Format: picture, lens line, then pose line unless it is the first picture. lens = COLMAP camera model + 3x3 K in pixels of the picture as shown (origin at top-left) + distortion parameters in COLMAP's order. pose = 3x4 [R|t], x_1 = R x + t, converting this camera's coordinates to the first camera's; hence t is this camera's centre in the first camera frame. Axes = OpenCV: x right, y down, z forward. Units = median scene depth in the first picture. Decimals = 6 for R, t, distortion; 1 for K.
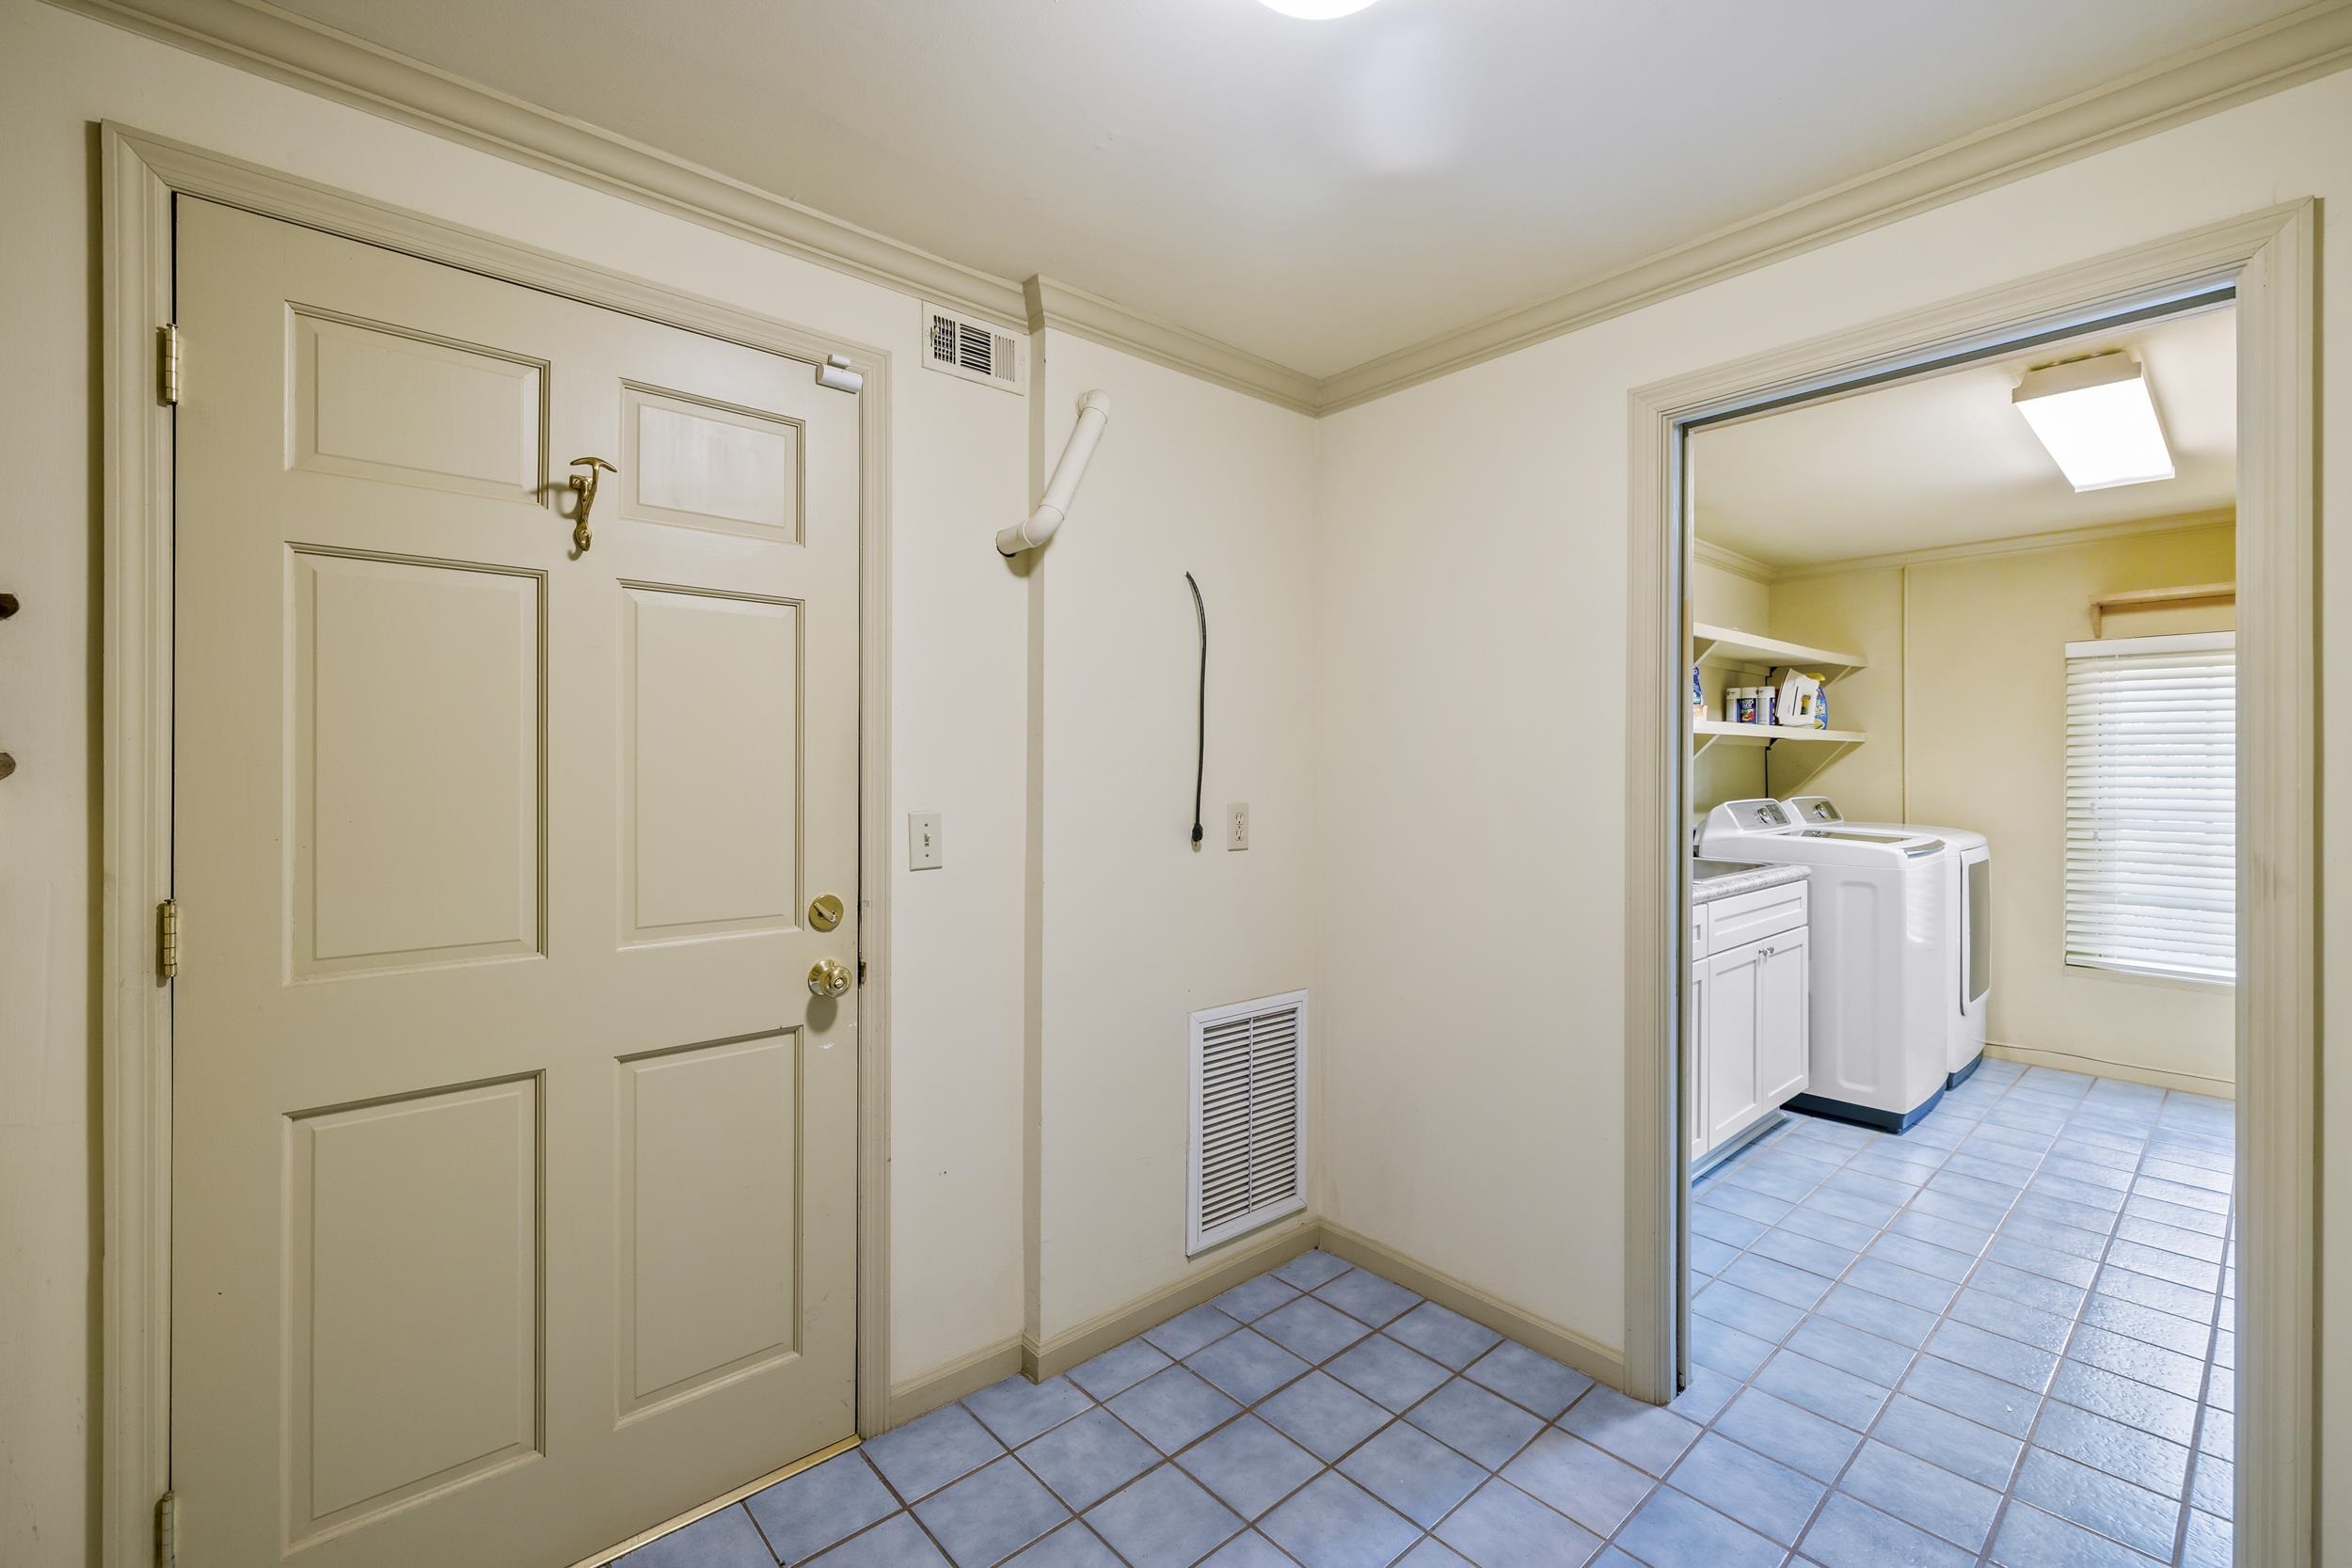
lens RADIAL K [[999.1, 0, 1171.9], [0, 999.1, 773.5], [0, 0, 1]] dist [-0.000219, 0.000381]
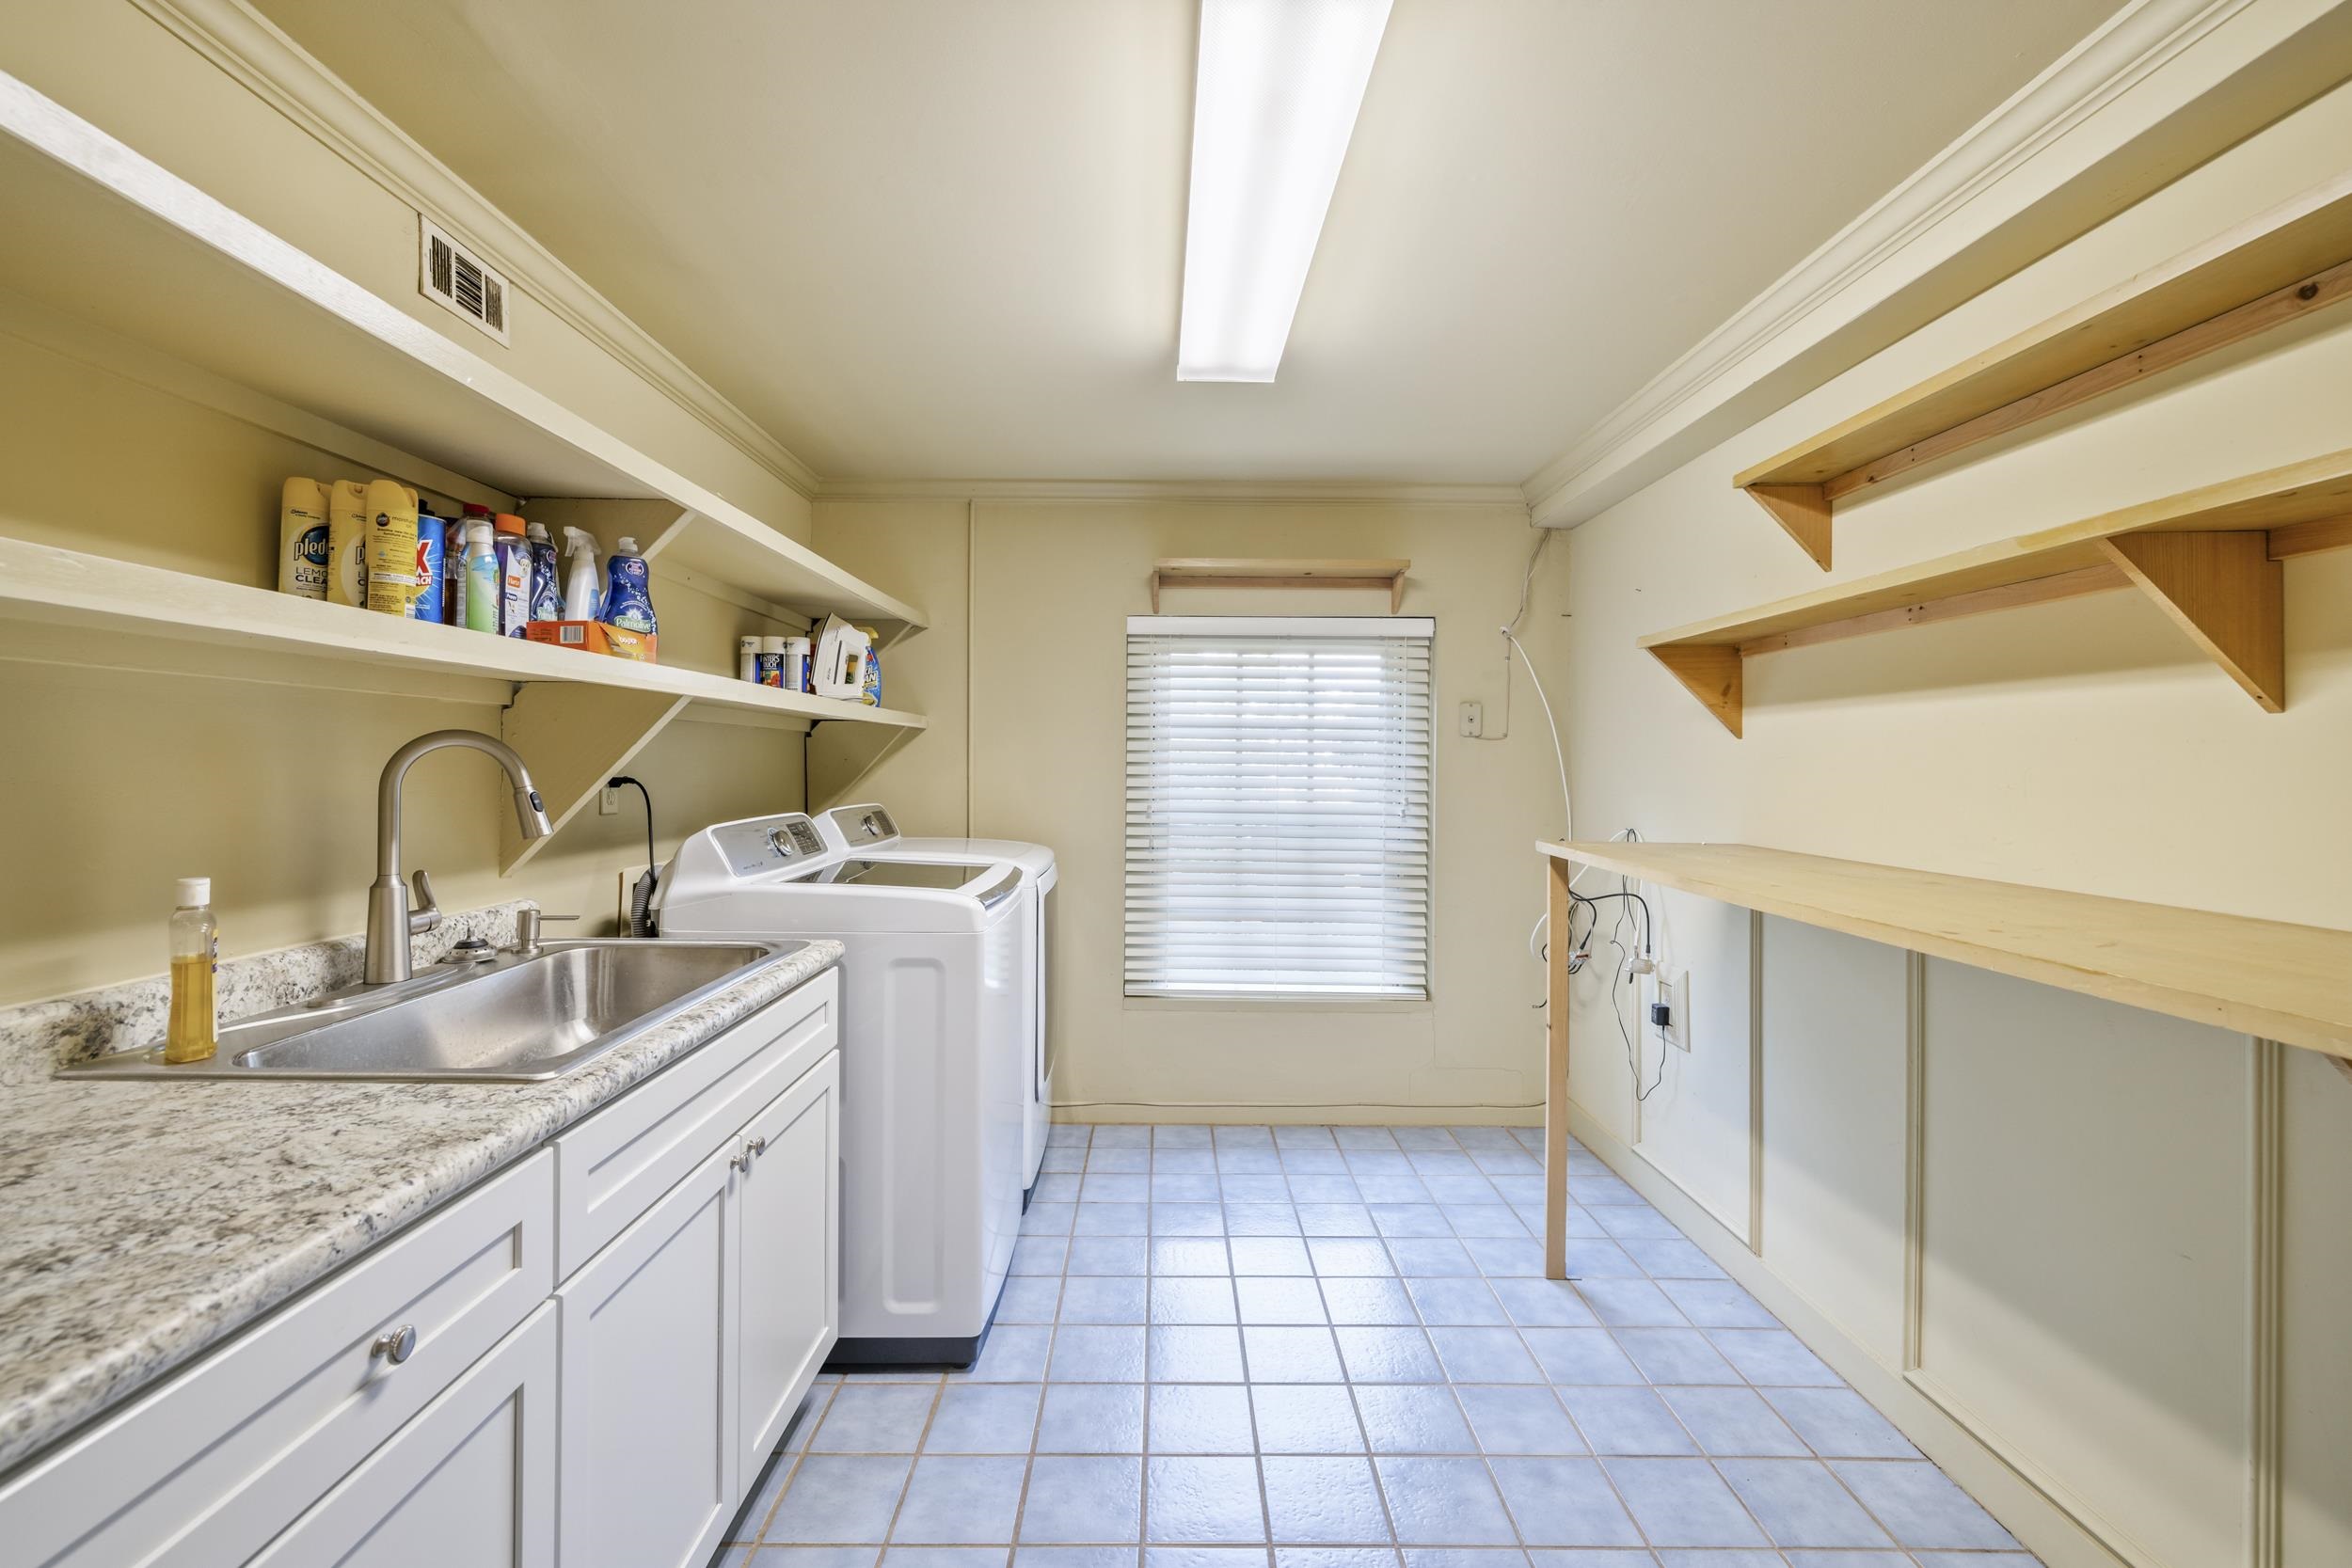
lens RADIAL K [[999.1, 0, 1174.0], [0, 999.1, 768.2], [0, 0, 1]] dist [-0.000219, 0.000381]
pose [[0.659300, 0.001571, 0.751879, 0.286138], [-0.006405, 0.999973, 0.003526, -0.006084], [-0.751853, -0.007140, 0.659292, 0.413924]]
